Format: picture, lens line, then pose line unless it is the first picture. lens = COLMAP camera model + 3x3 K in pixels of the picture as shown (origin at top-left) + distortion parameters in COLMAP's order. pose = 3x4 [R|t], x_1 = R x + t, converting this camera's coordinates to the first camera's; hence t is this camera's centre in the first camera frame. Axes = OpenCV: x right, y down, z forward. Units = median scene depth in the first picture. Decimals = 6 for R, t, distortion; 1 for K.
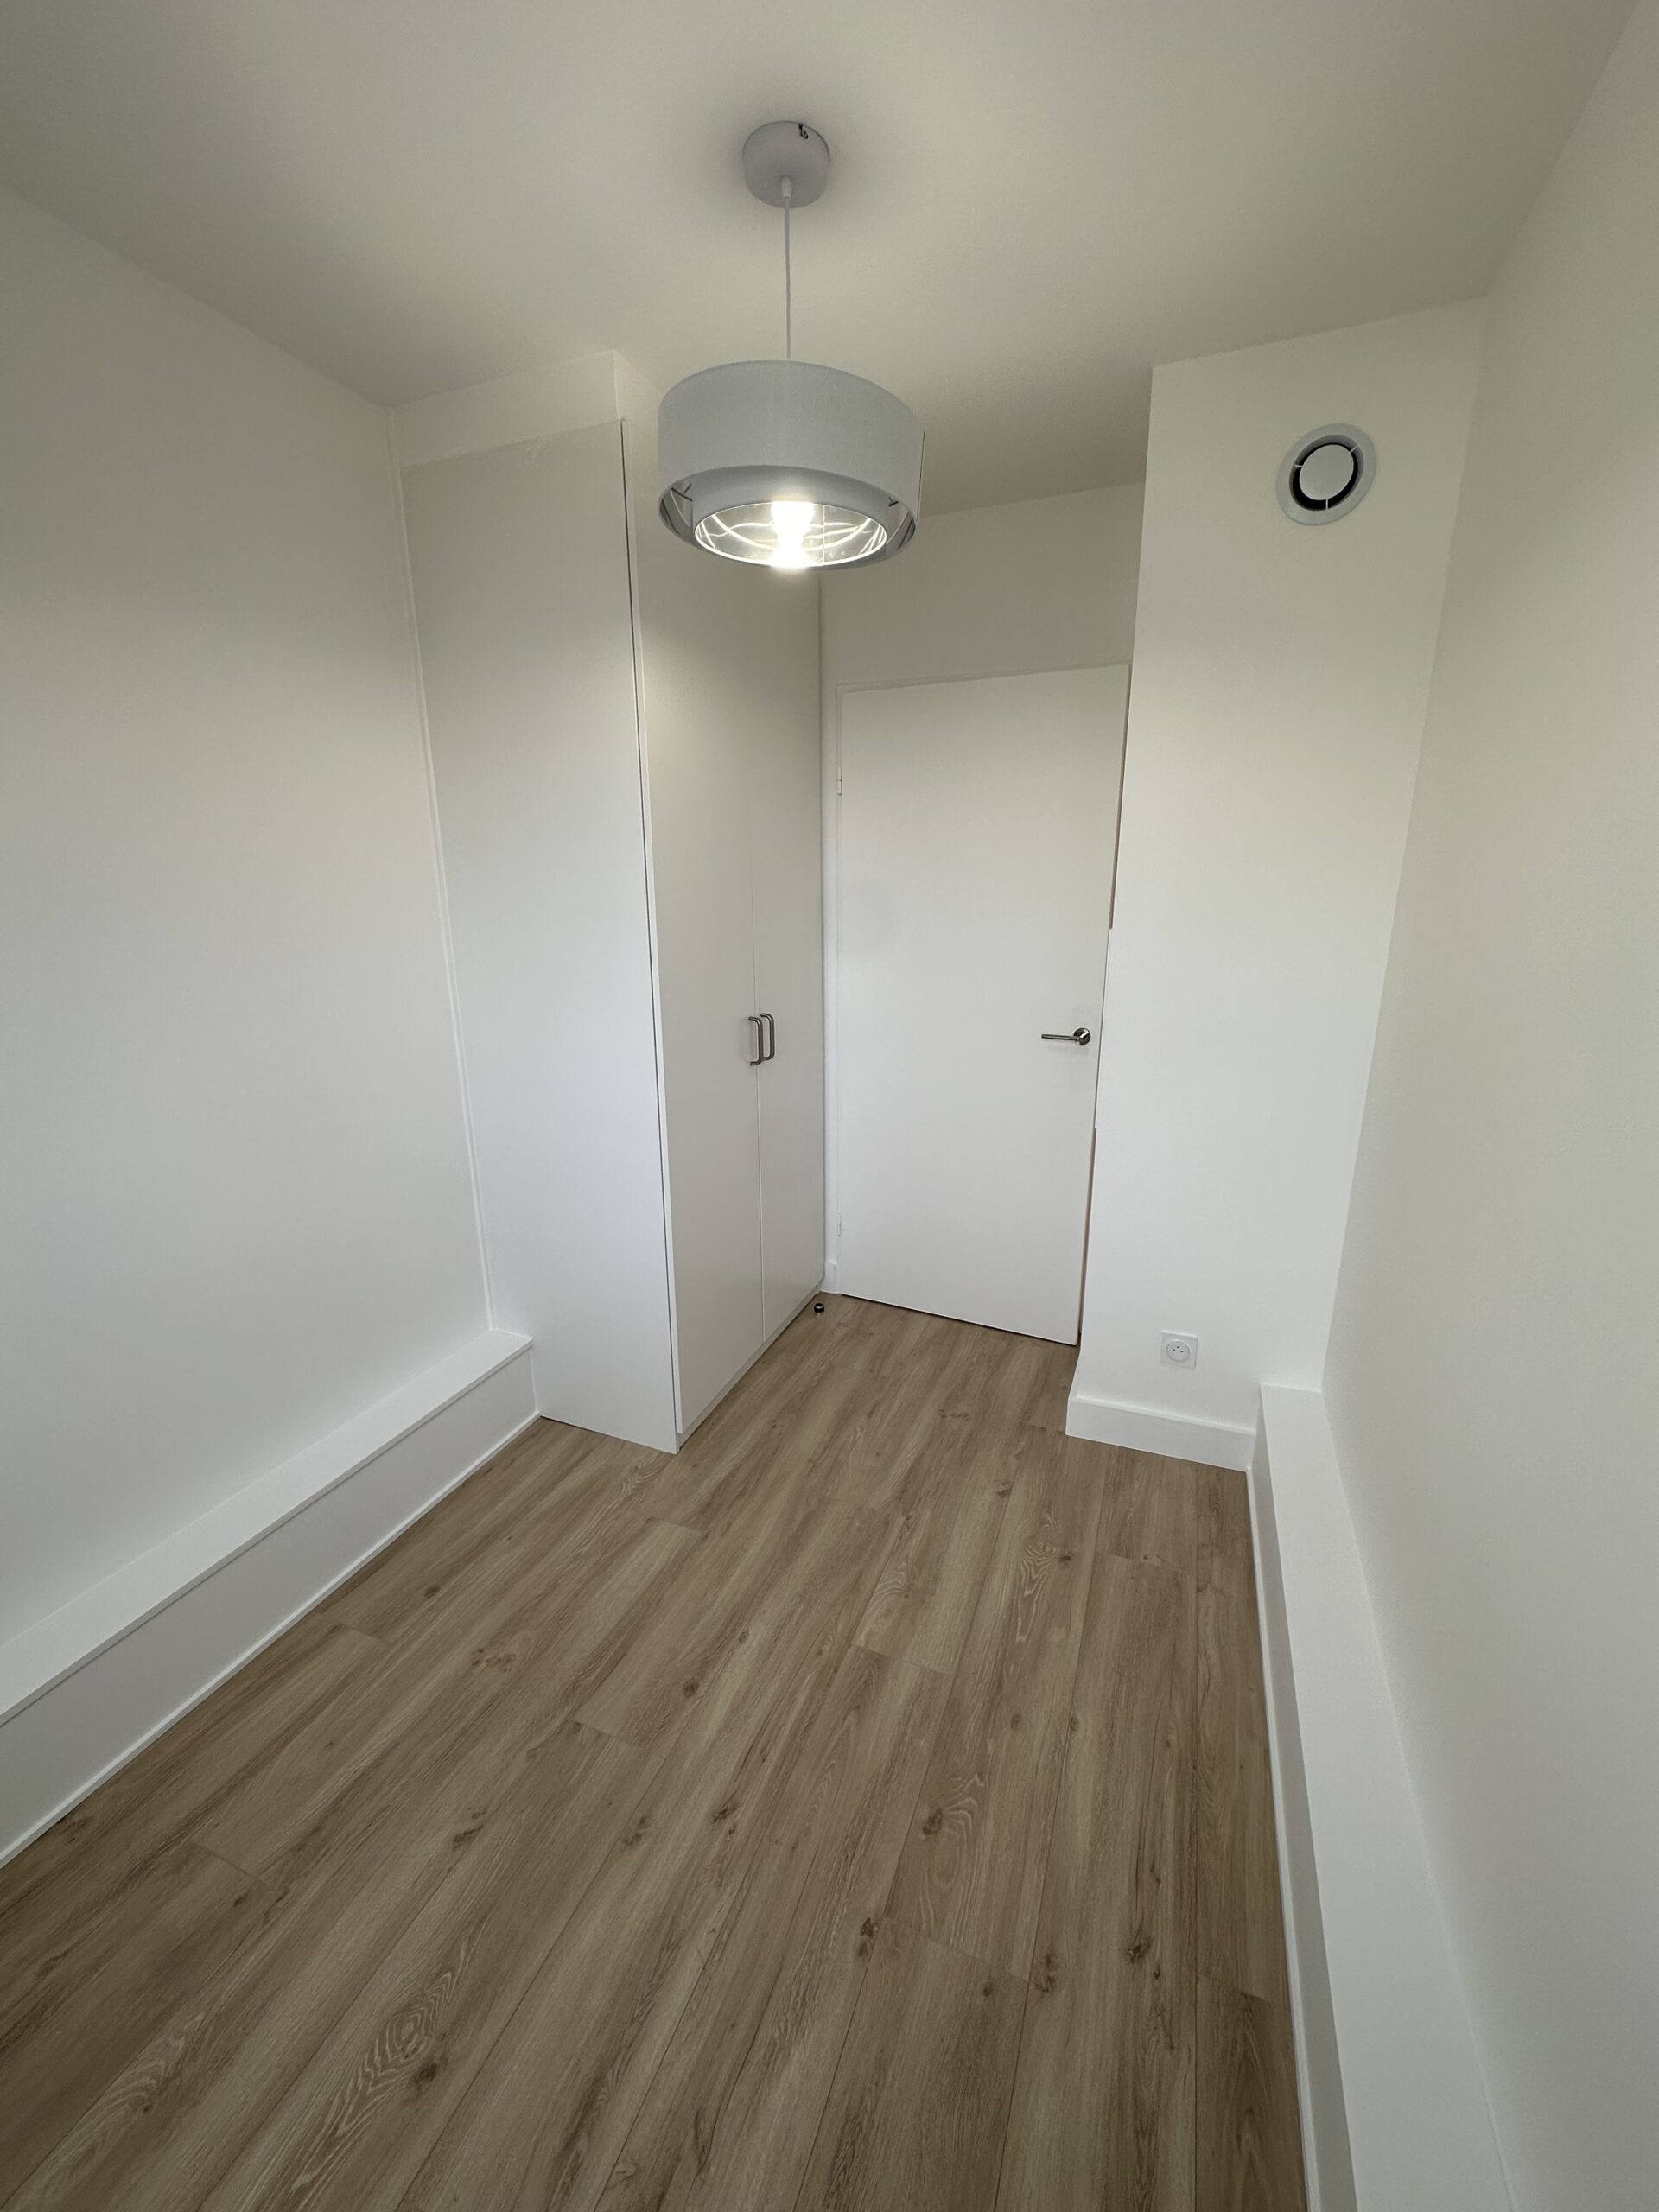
lens RADIAL K [[878.4, 0, 829.5], [0, 878.4, 1106.0], [0, 0, 1]] dist [-0.003340, 0.000444]
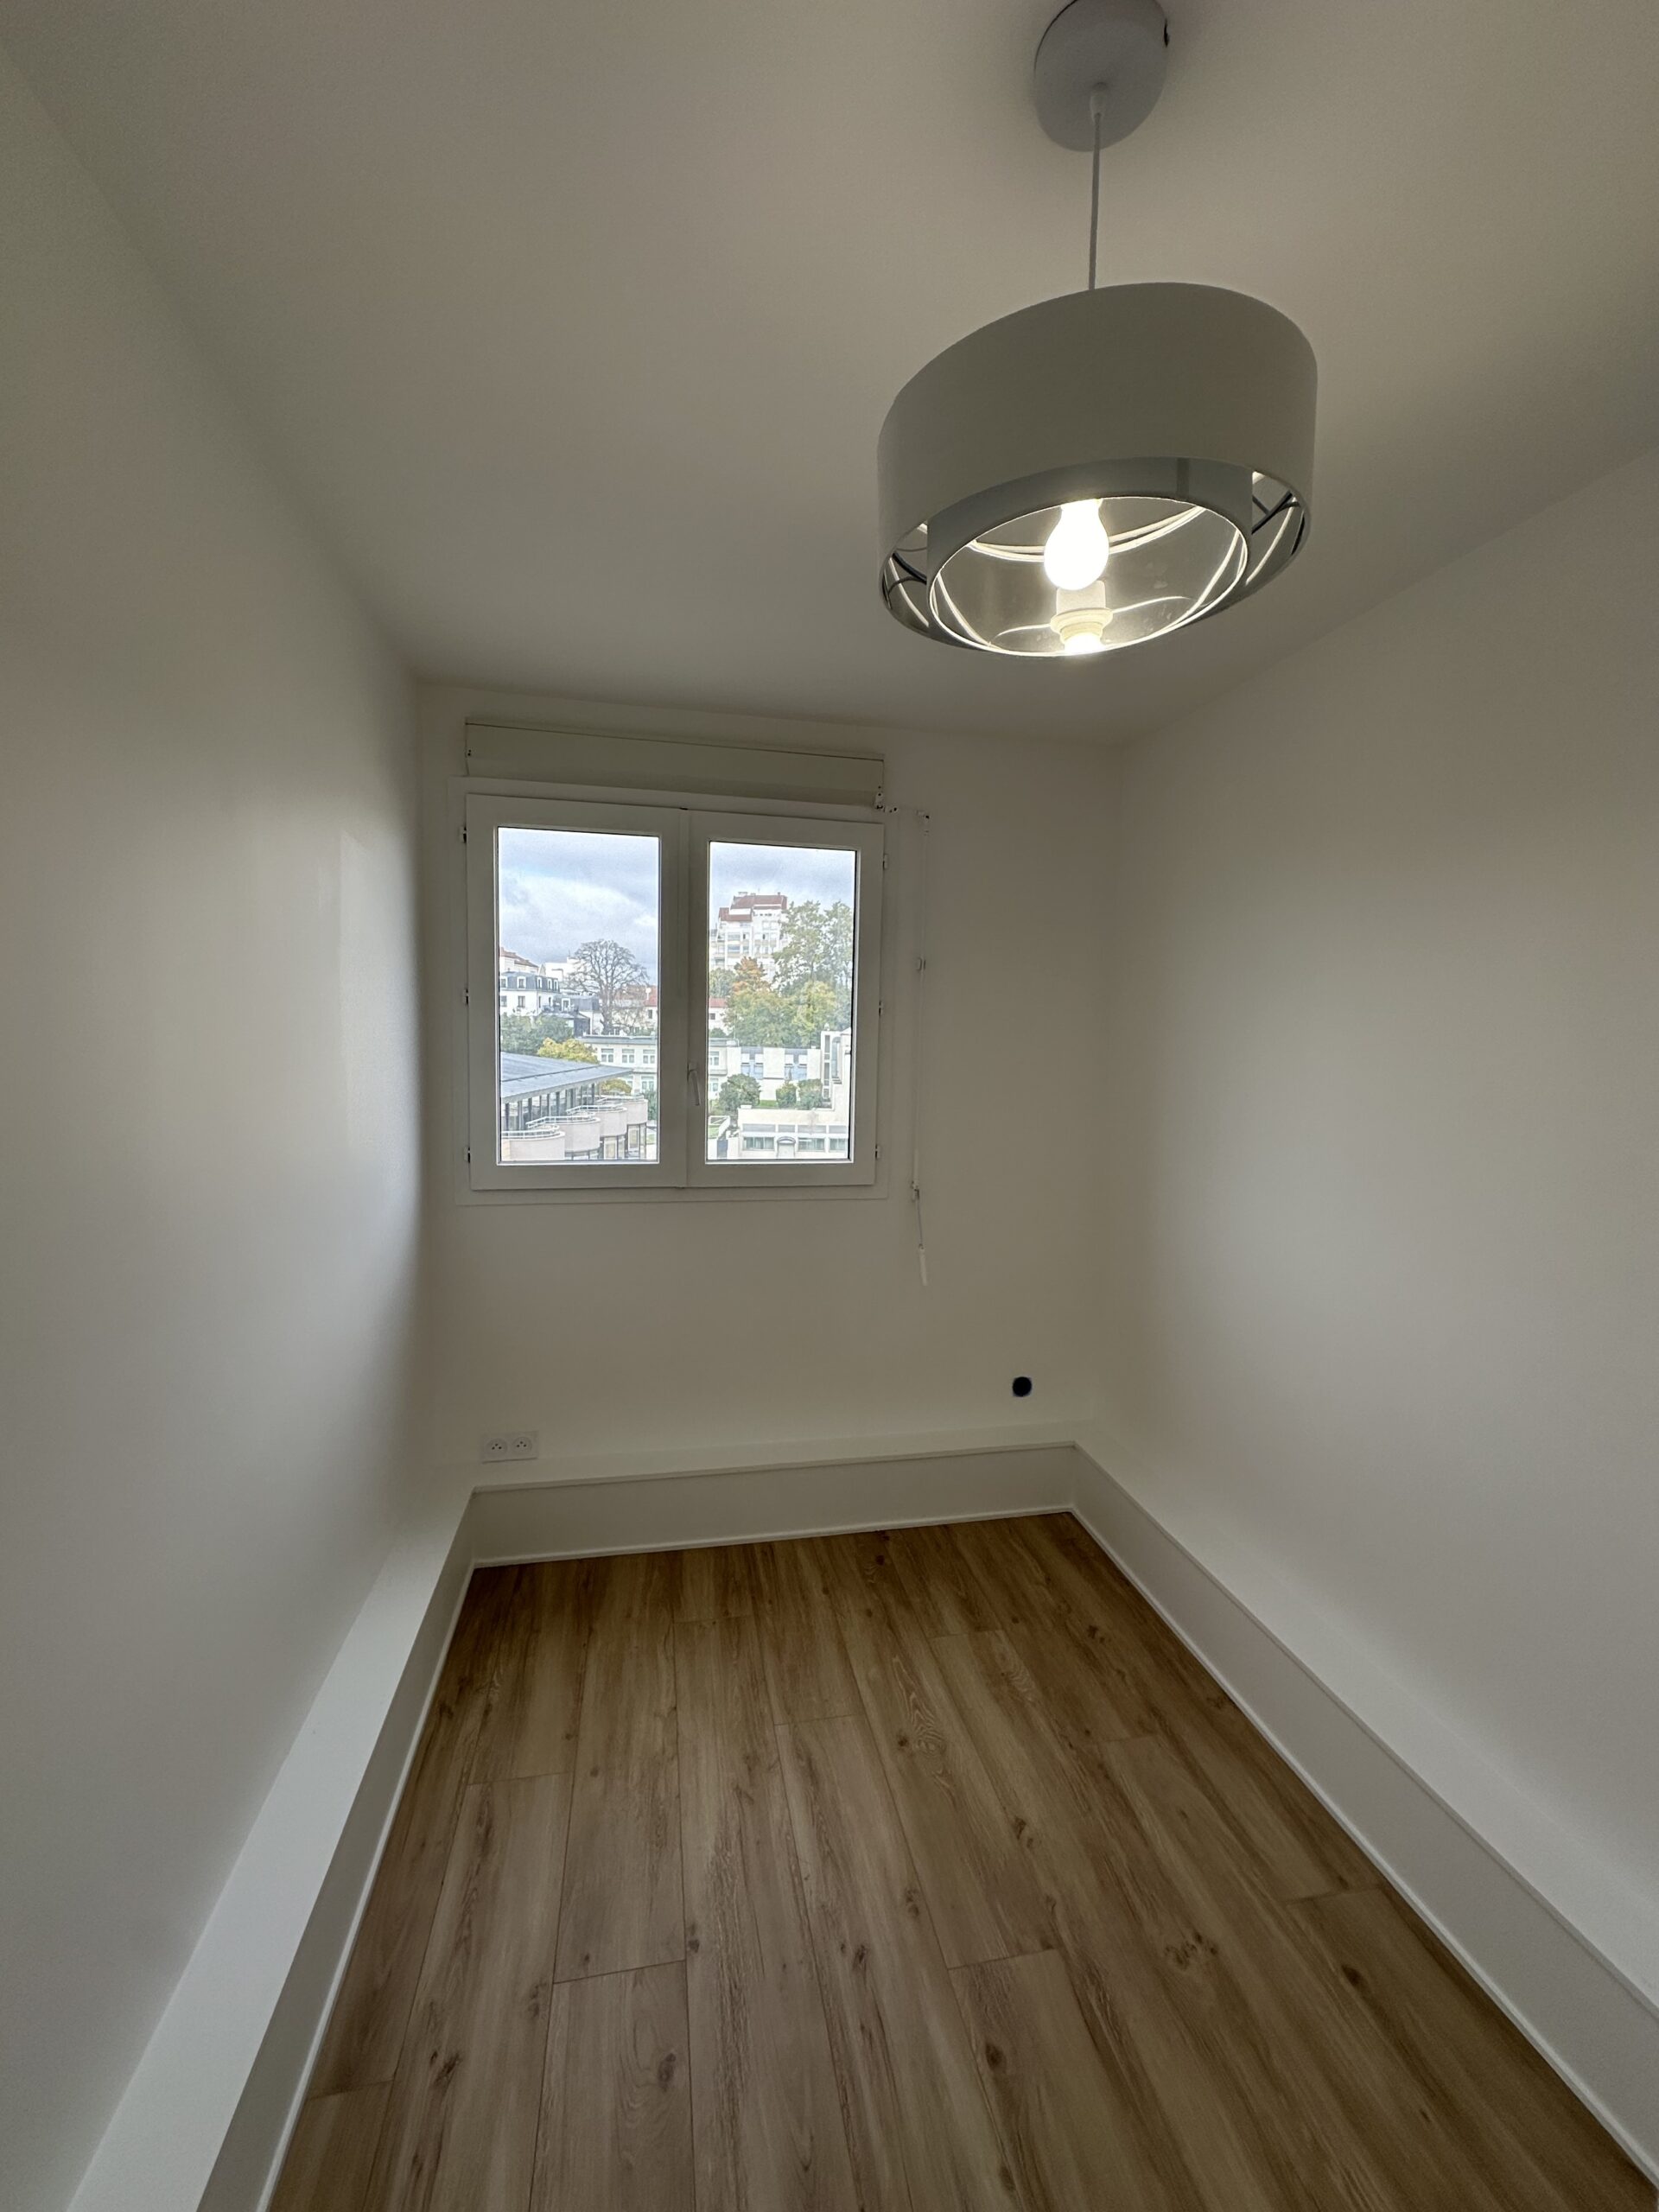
lens RADIAL K [[878.4, 0, 829.5], [0, 878.4, 1106.0], [0, 0, 1]] dist [-0.003340, 0.000444]
pose [[-0.833522, 0.032173, -0.551548, 0.447378], [-0.160954, 0.940859, 0.298124, -0.437828], [0.528521, 0.337267, -0.779049, 1.451828]]
